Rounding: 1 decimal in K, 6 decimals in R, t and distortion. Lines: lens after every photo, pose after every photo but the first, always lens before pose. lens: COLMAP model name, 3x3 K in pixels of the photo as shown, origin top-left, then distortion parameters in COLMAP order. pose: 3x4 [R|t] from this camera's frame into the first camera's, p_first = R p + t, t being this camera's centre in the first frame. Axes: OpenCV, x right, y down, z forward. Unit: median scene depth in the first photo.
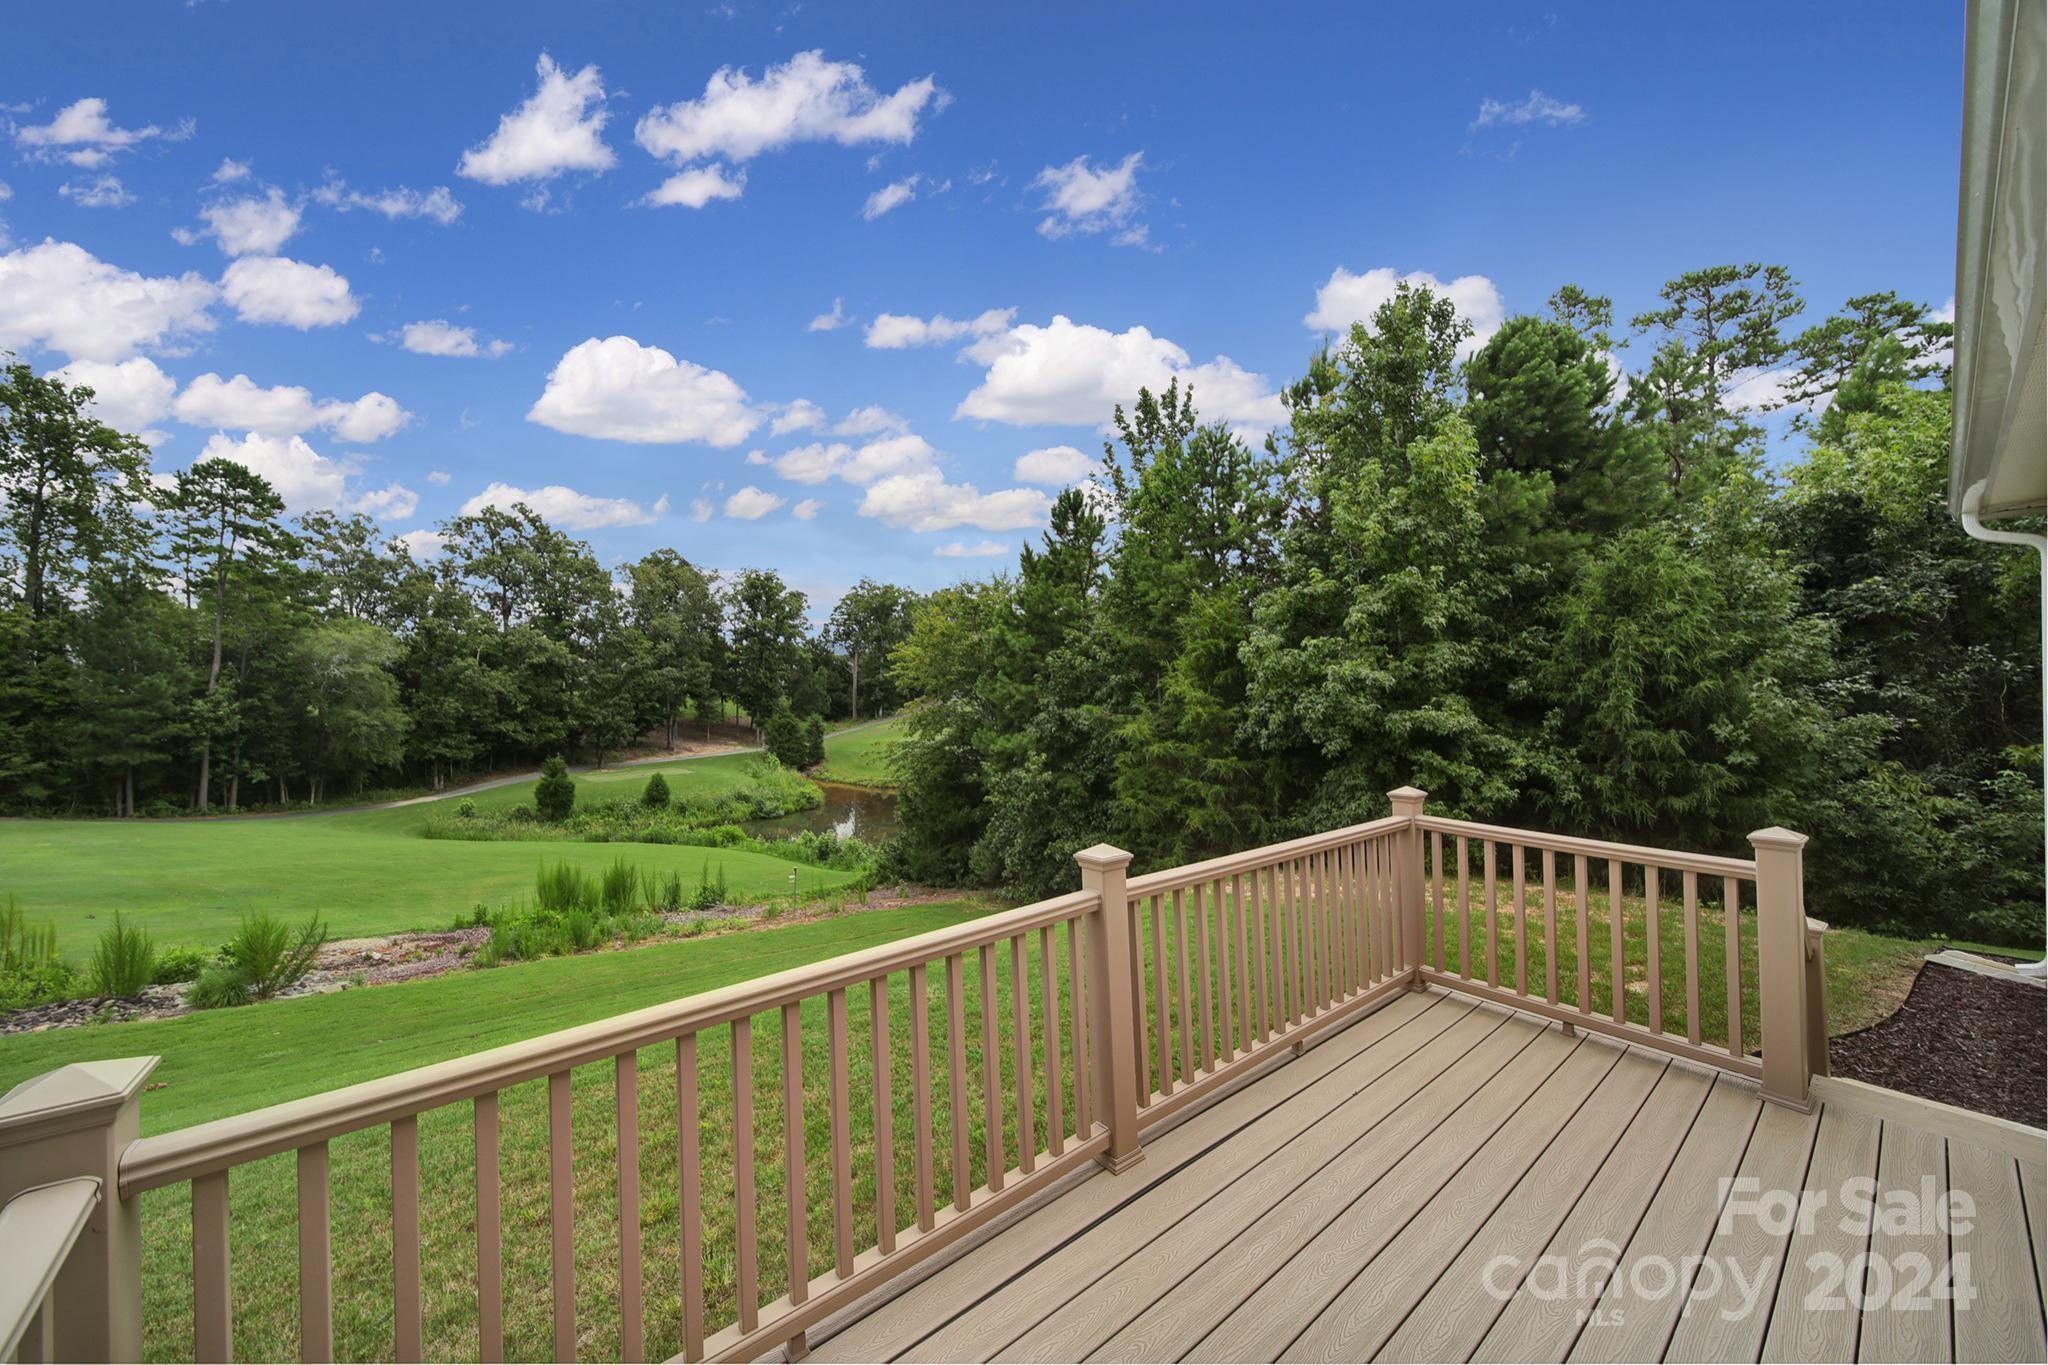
lens RADIAL K [[717.5, 0, 1024.0], [0, 717.5, 682.5], [0, 0, 1]] dist [0.000168, -0.002670]
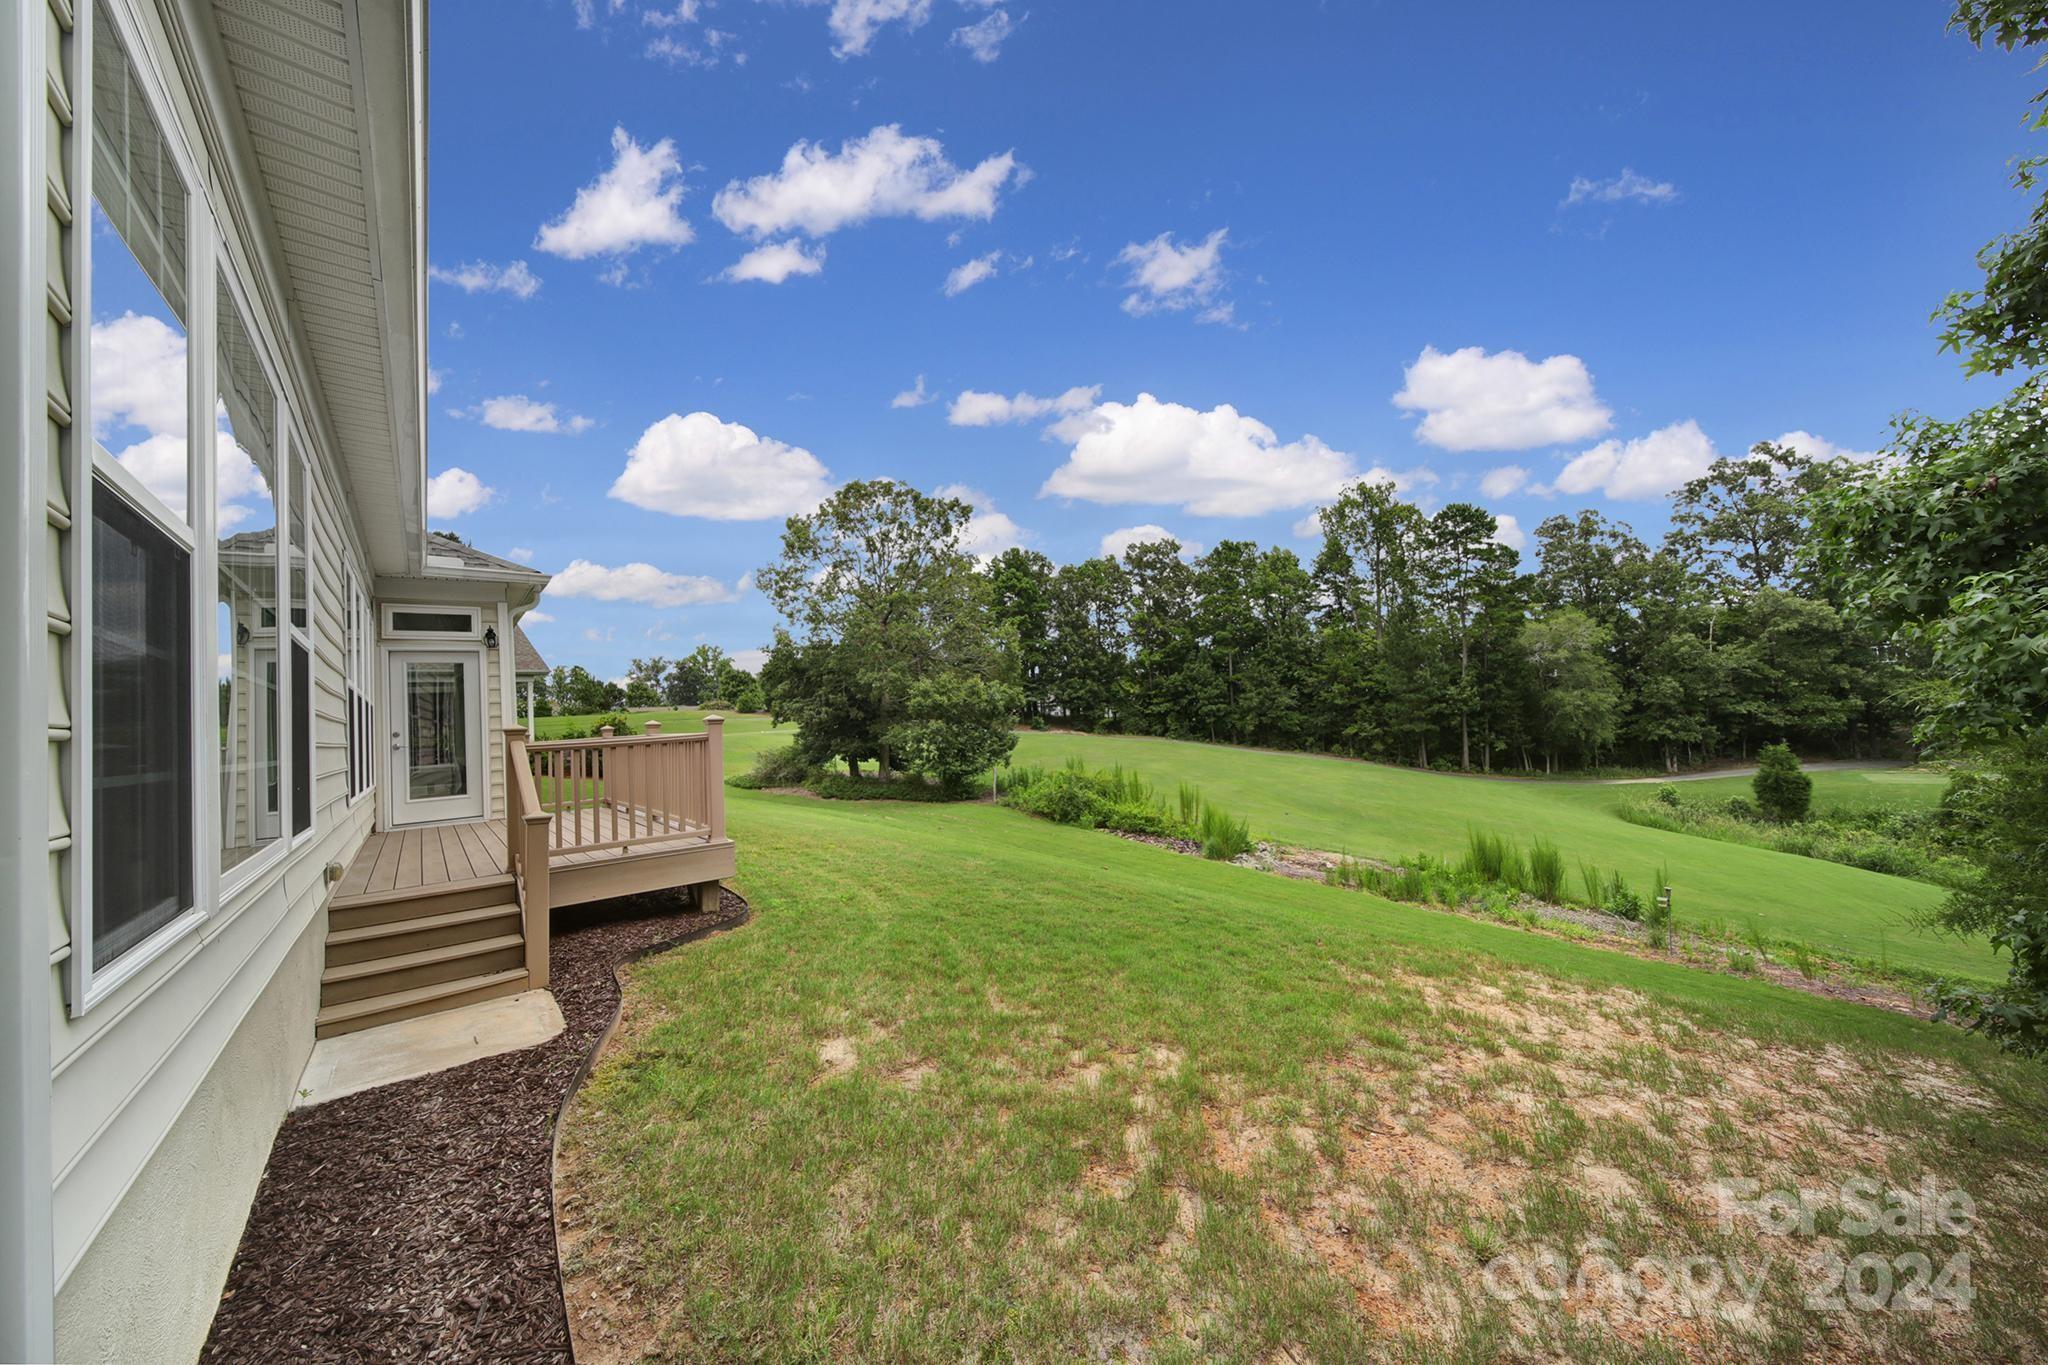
lens RADIAL K [[724.1, 0, 1019.0], [0, 724.1, 675.6], [0, 0, 1]] dist [0.001064, -0.000217]
pose [[0.025882, -0.042514, -0.998761, 0.179040], [0.056216, 0.997576, -0.041007, 0.013287], [0.998083, -0.055085, 0.028209, 0.135596]]
